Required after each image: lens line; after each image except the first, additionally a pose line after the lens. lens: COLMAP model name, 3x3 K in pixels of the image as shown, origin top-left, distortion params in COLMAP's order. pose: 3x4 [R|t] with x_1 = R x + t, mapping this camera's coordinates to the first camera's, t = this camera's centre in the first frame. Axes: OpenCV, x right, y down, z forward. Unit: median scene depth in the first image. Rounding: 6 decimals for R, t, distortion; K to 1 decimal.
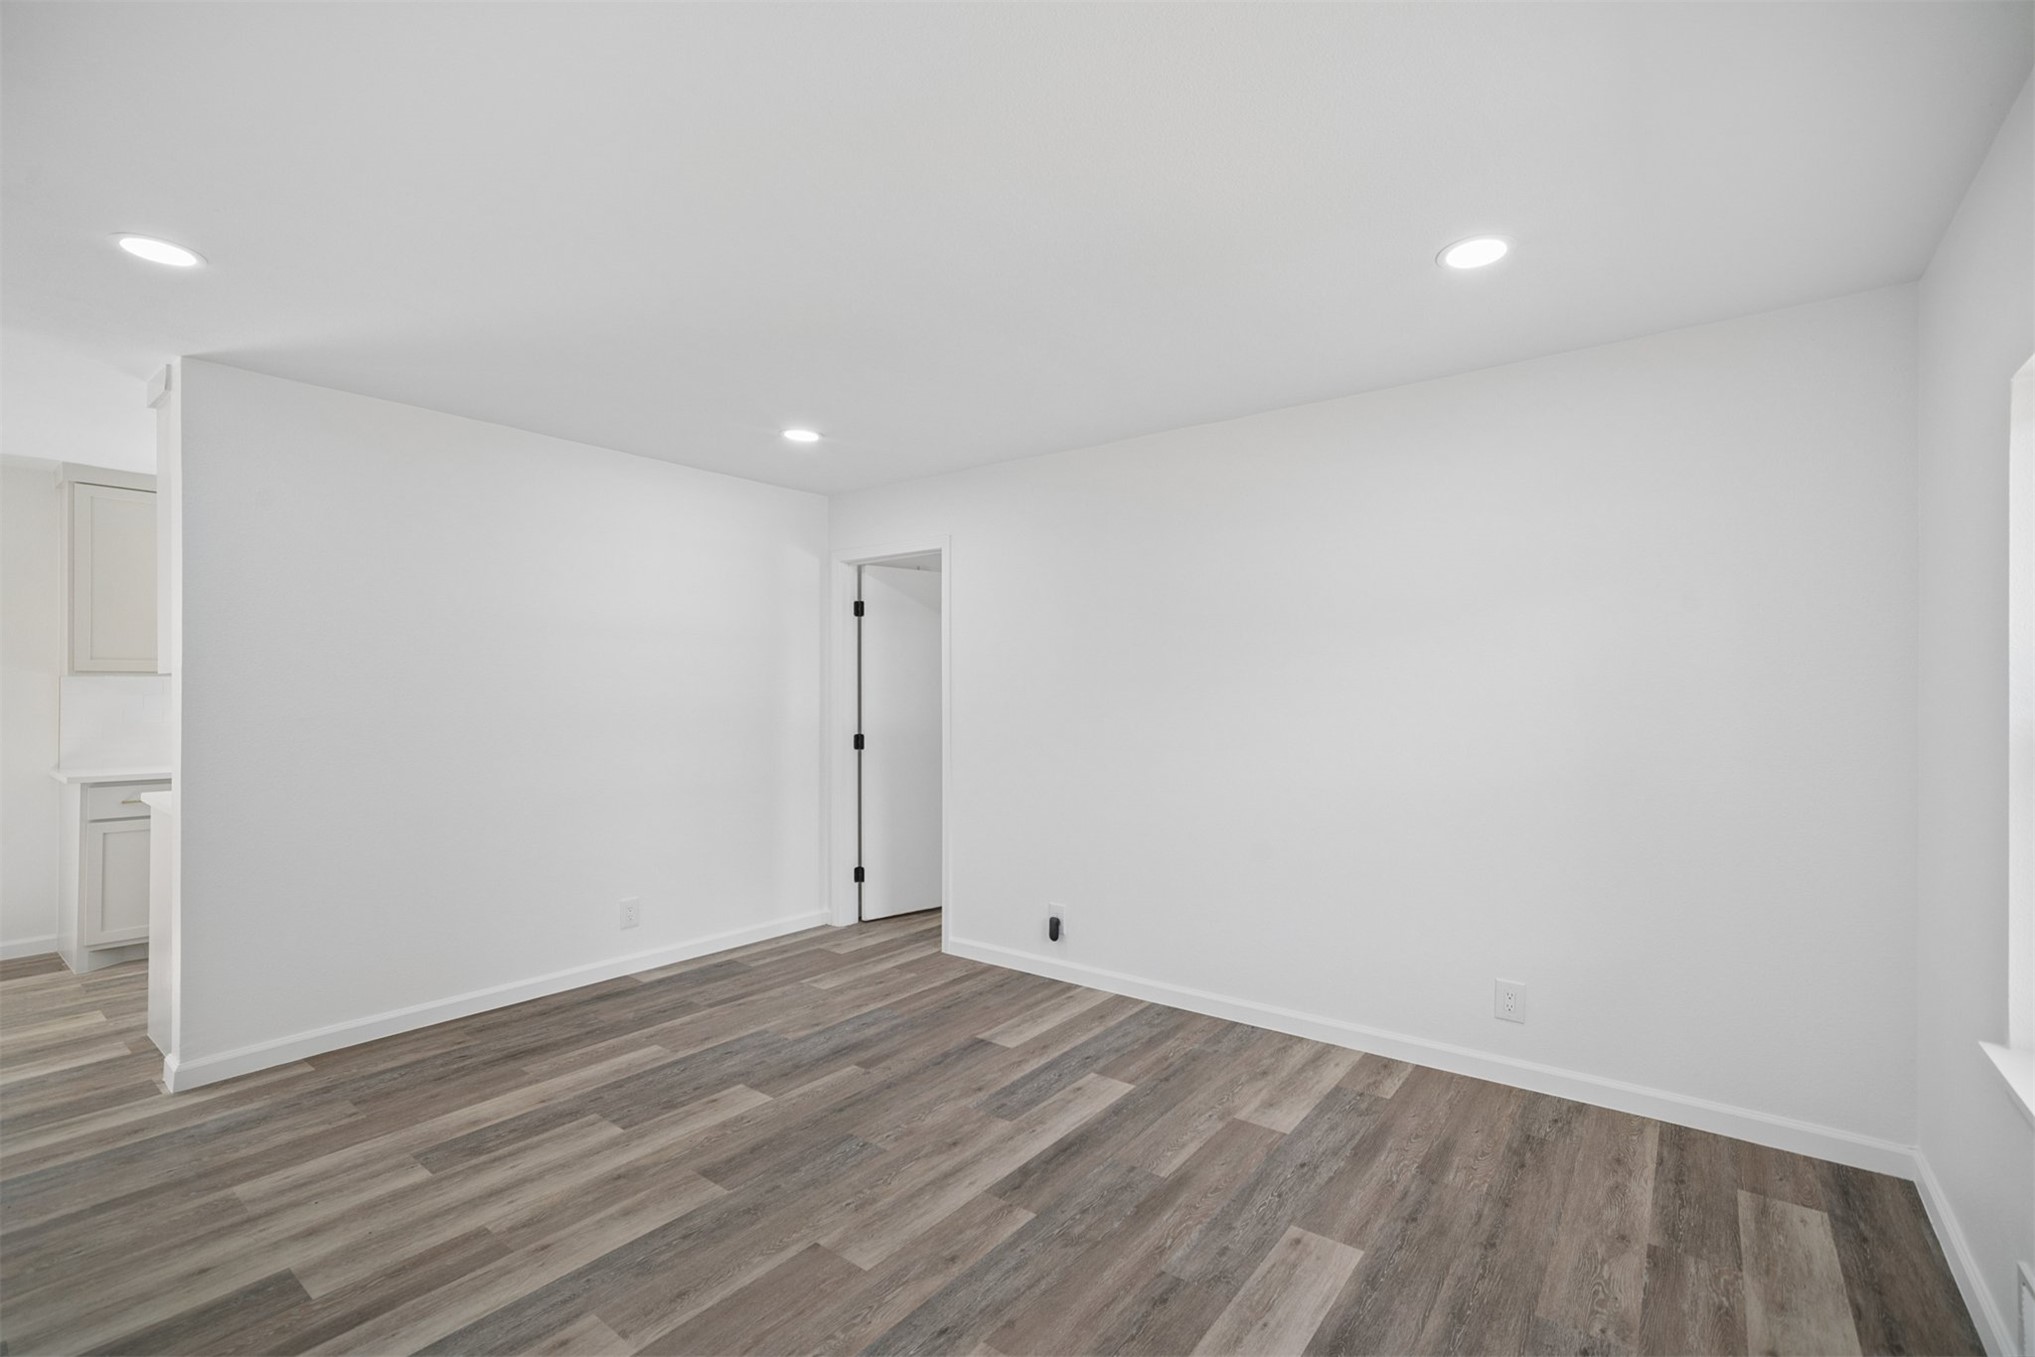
lens RADIAL K [[876.1, 0, 1011.5], [0, 876.1, 677.7], [0, 0, 1]] dist [-0.000776, 0.000228]
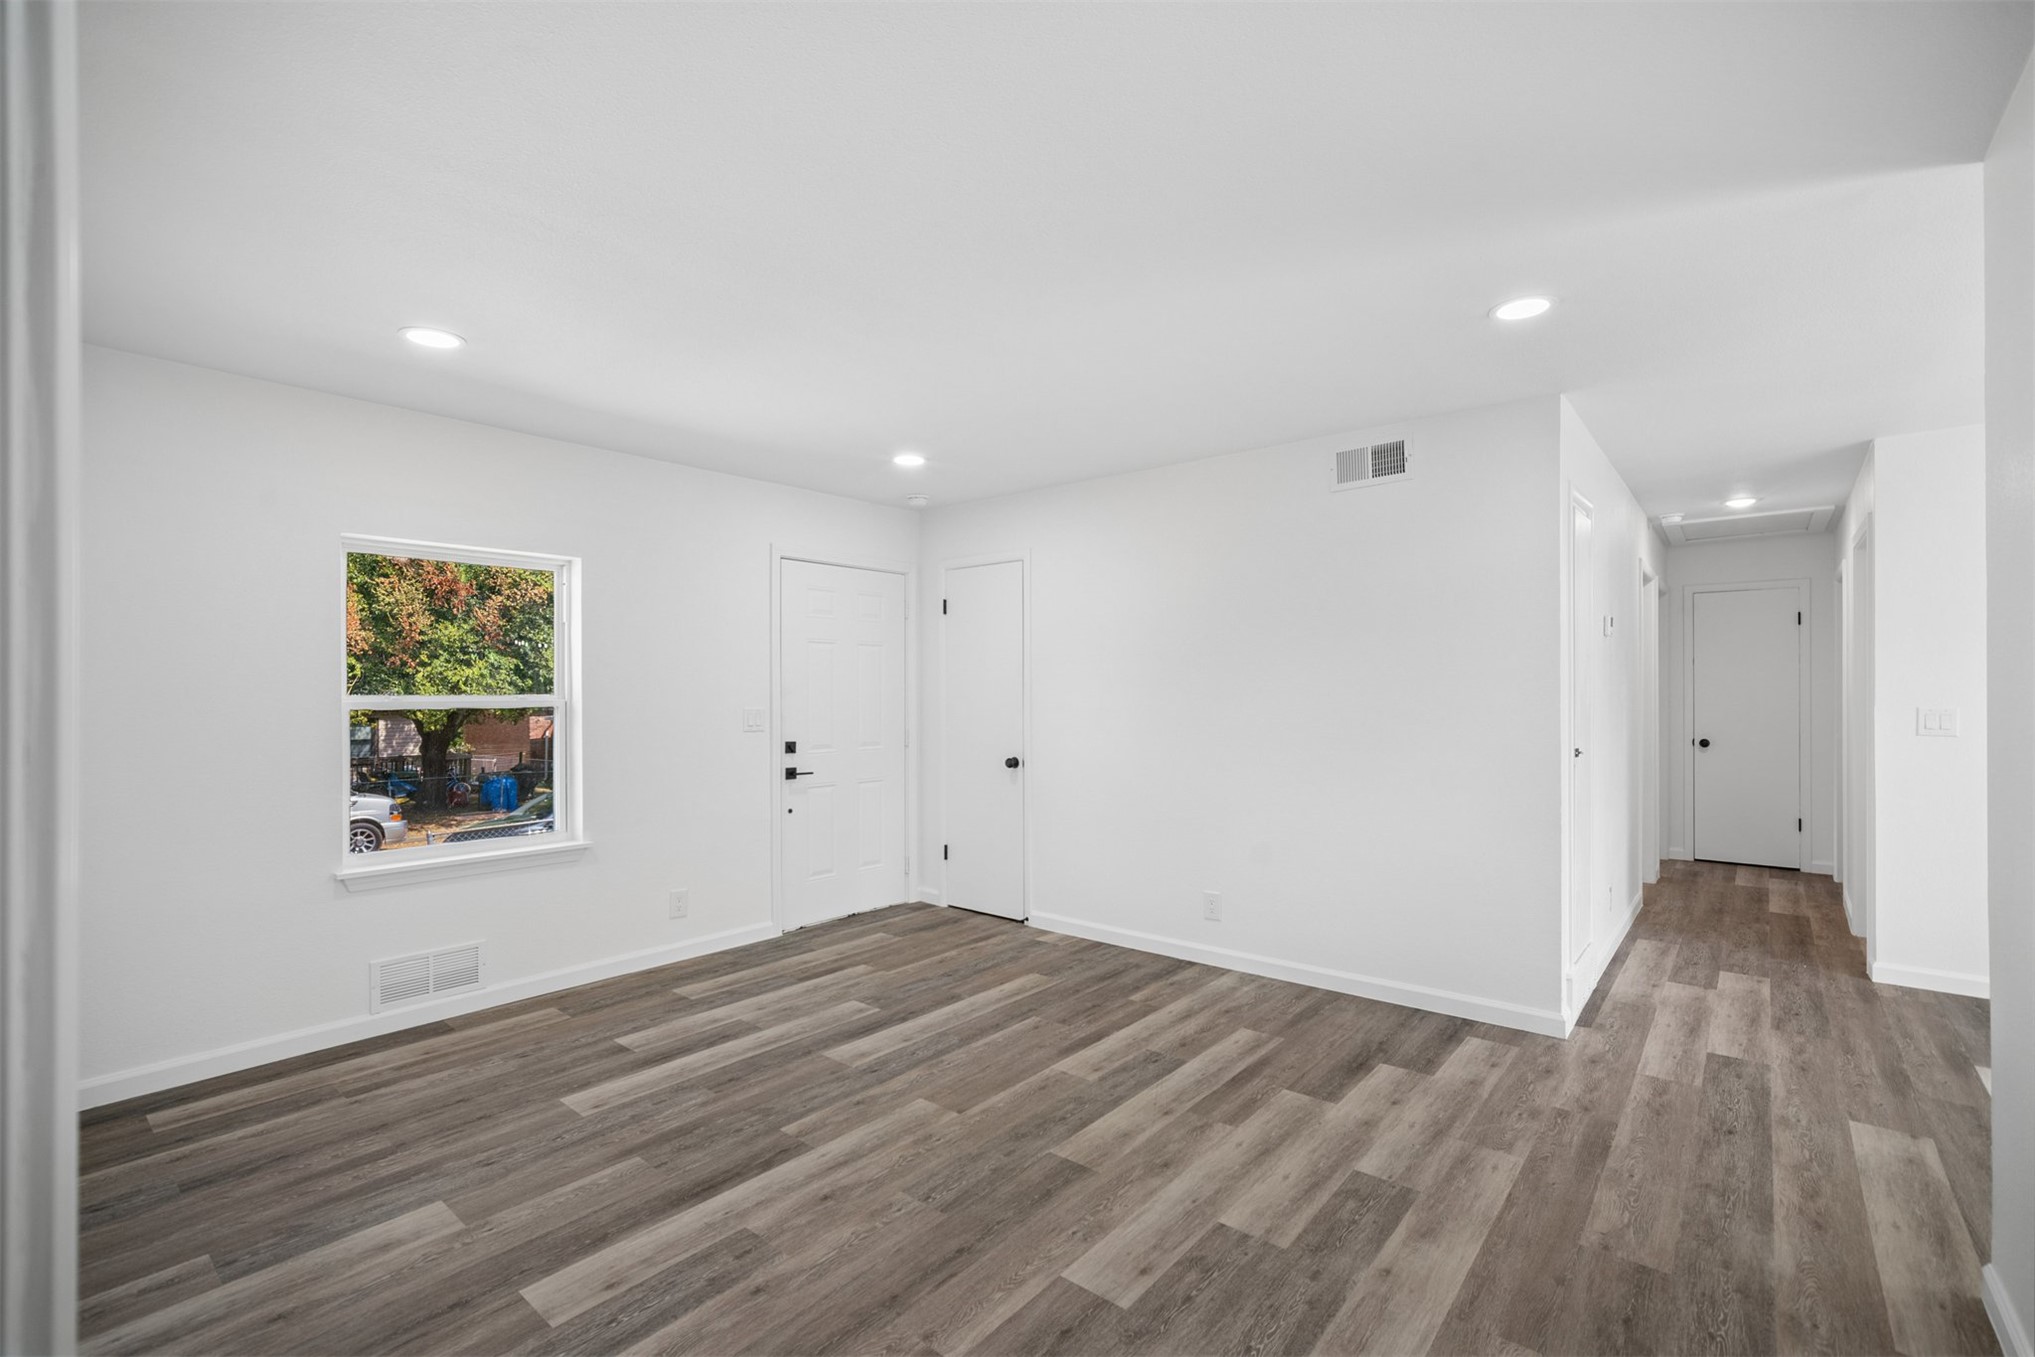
lens RADIAL K [[876.1, 0, 1014.4], [0, 876.1, 685.7], [0, 0, 1]] dist [-0.000776, 0.000228]
pose [[-0.999112, 0.005013, 0.041832, -0.316612], [0.004188, 0.999795, -0.019795, 0.033062], [-0.041922, -0.019602, -0.998929, 2.020715]]
